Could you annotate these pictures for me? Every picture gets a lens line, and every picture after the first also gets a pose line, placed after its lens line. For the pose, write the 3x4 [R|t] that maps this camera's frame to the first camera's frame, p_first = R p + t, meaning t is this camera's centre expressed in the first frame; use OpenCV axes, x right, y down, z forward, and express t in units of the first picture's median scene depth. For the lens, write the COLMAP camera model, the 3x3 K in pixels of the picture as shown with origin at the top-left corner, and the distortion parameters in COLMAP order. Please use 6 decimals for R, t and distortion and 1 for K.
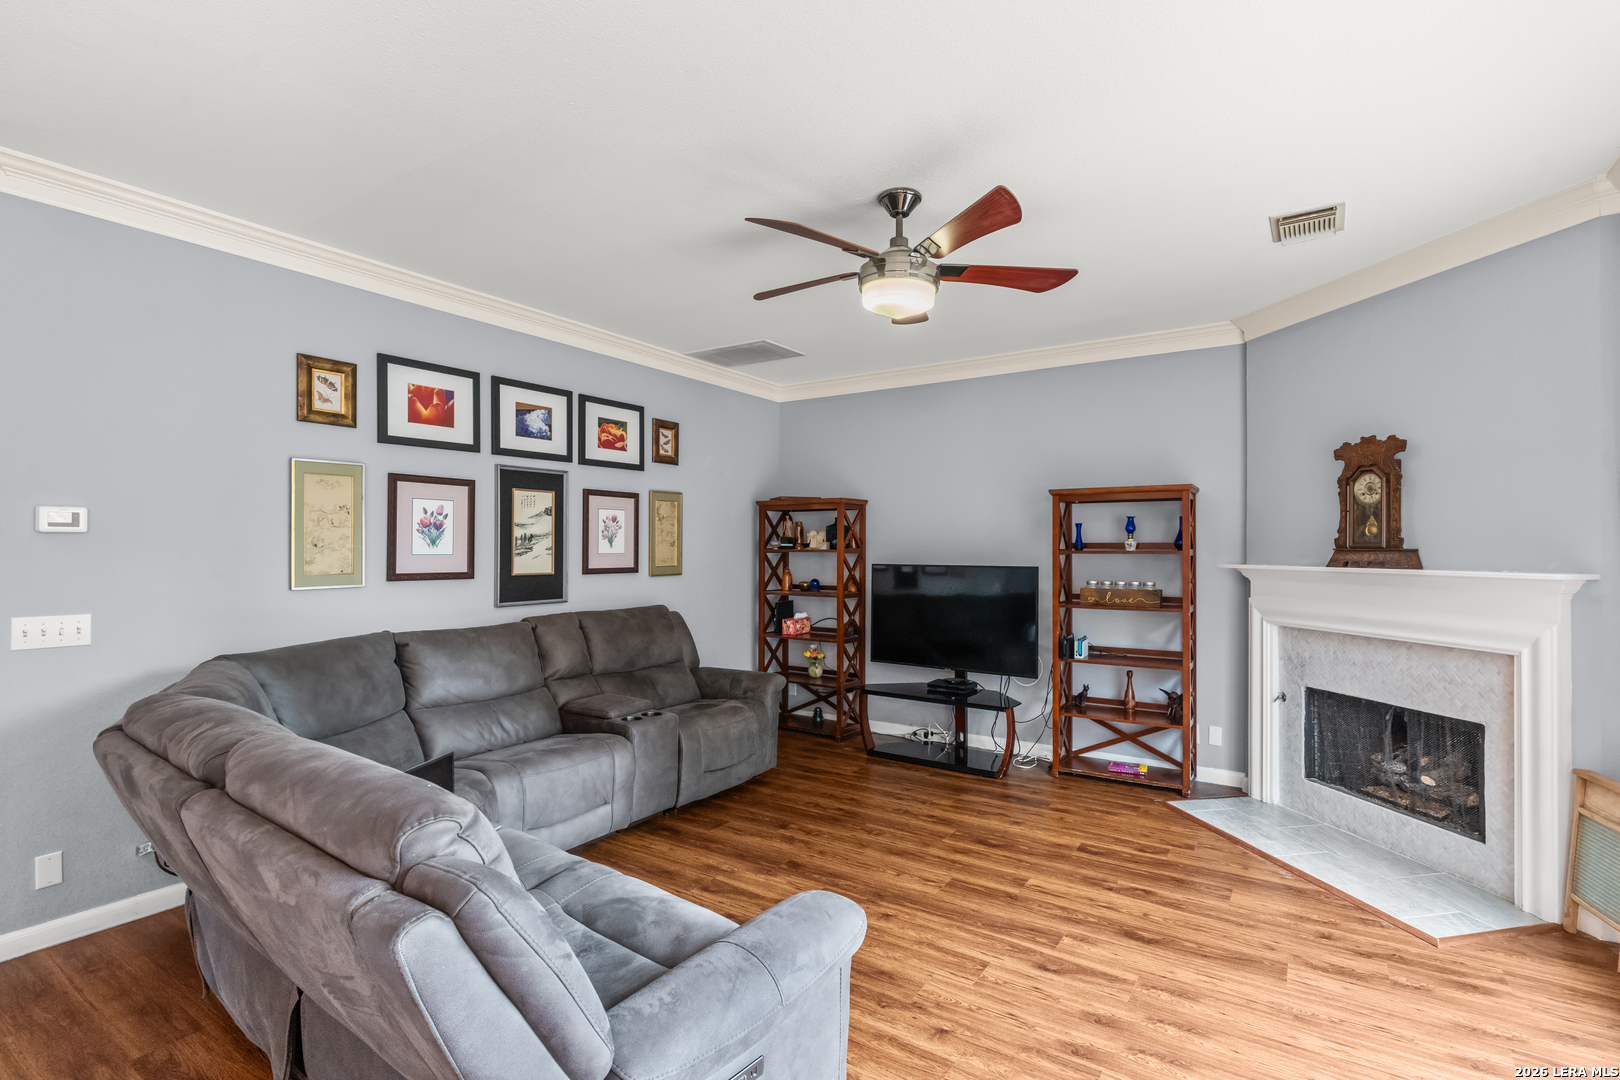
lens RADIAL K [[764.3, 0, 813.7], [0, 764.3, 542.3], [0, 0, 1]] dist [-0.000049, 0.000300]
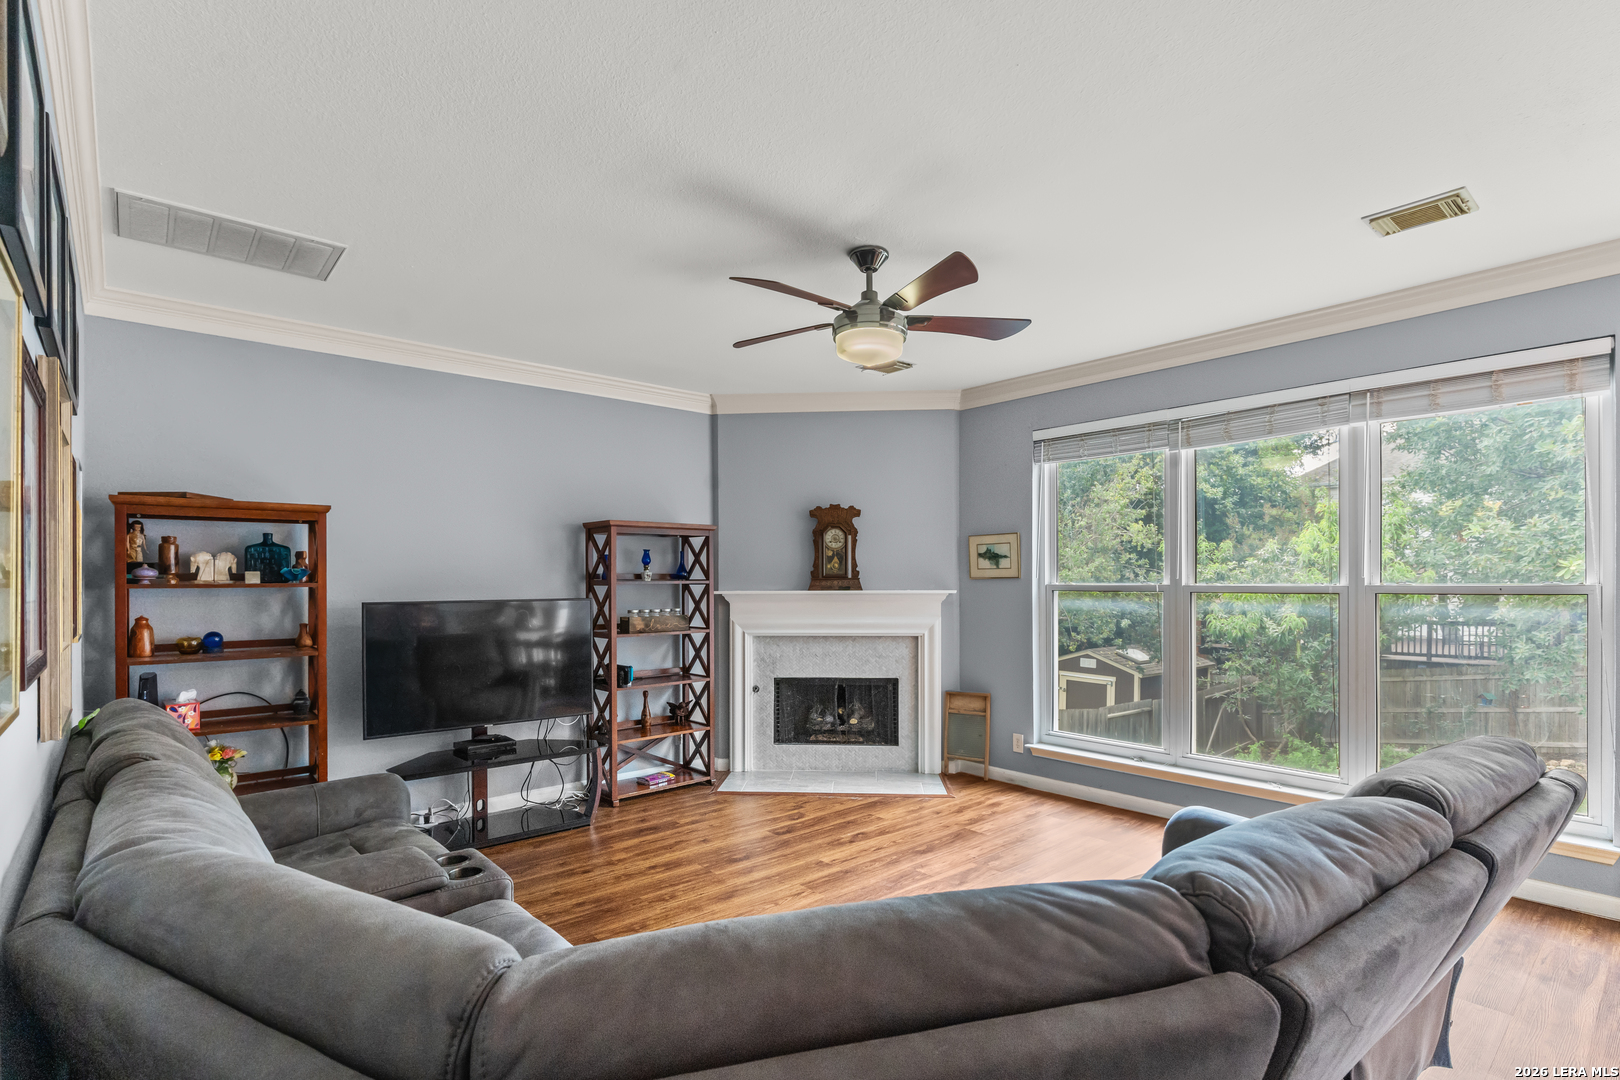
lens RADIAL K [[781.3, 0, 815.9], [0, 781.3, 575.4], [0, 0, 1]] dist [-0.000867, 0.000070]
pose [[0.267002, -0.000165, 0.963696, -0.725112], [-0.002031, 0.999998, 0.000734, 0.002297], [-0.963694, -0.002154, 0.267001, 0.568265]]
